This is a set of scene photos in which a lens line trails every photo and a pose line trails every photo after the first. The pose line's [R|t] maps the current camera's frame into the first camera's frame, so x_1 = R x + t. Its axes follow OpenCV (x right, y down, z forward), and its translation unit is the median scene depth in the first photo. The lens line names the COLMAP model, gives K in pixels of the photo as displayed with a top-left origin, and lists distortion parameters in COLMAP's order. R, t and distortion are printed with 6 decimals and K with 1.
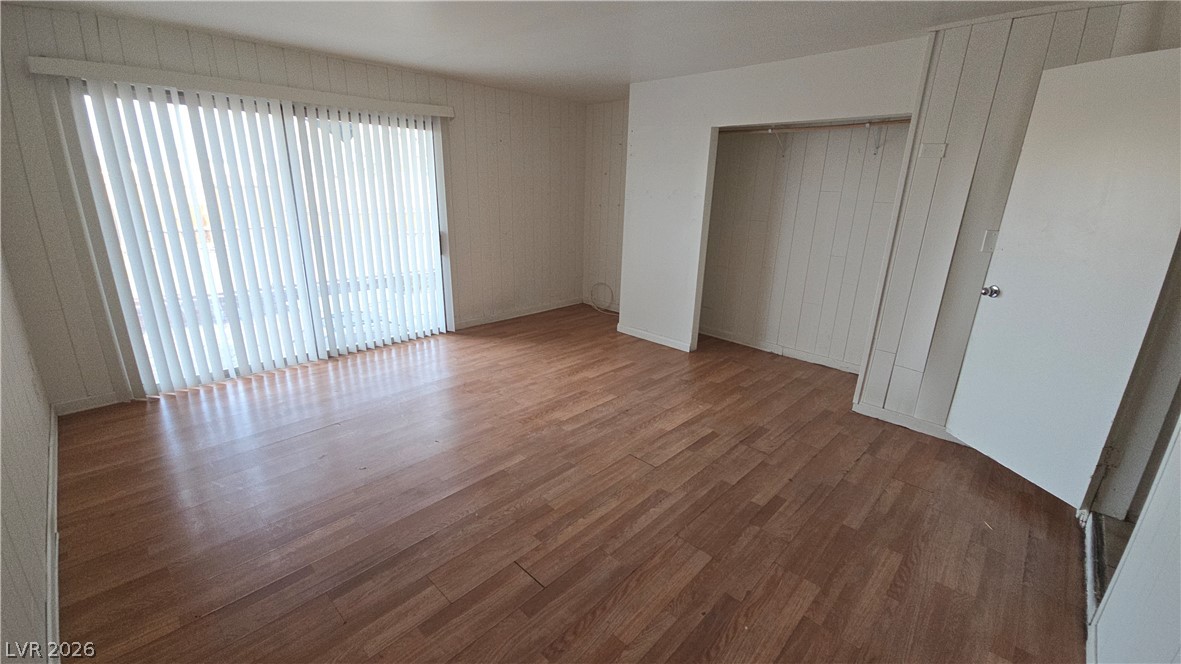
lens RADIAL K [[479.7, 0, 600.7], [0, 479.7, 329.2], [0, 0, 1]] dist [0.004504, -0.004381]
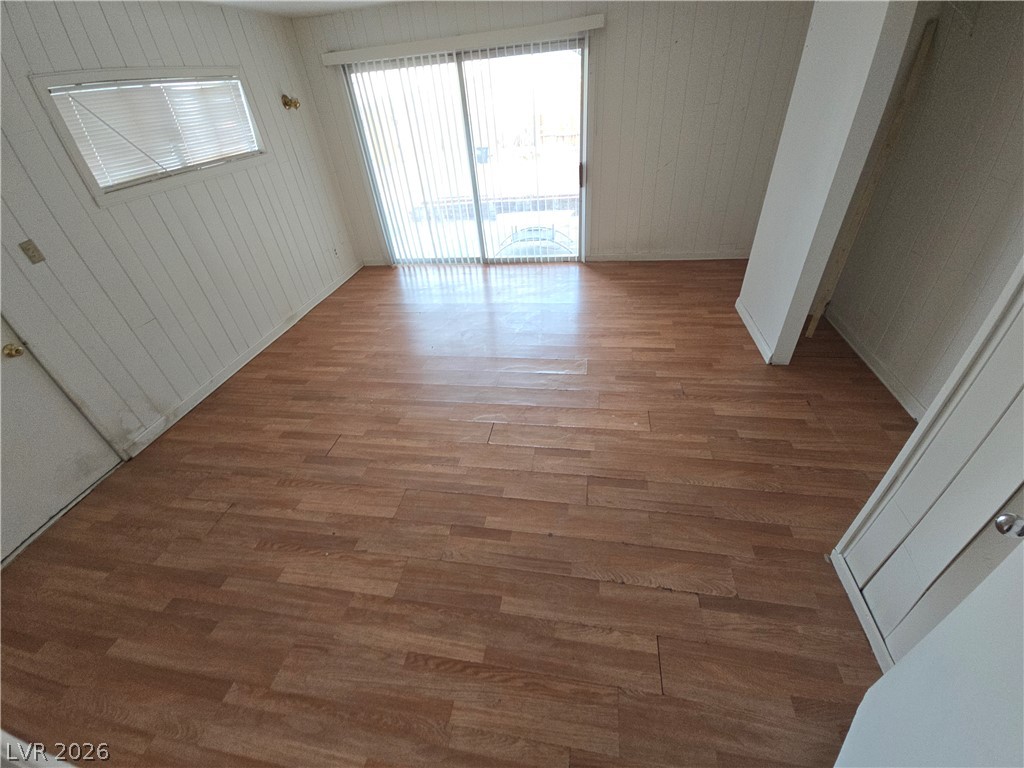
lens RADIAL K [[415.8, 0, 514.9], [0, 415.8, 386.1], [0, 0, 1]] dist [0.003082, -0.003593]
pose [[0.550531, 0.439754, -0.709600, 0.893062], [-0.150760, 0.888405, 0.433599, -0.290070], [0.821089, -0.131730, 0.555392, 0.631716]]
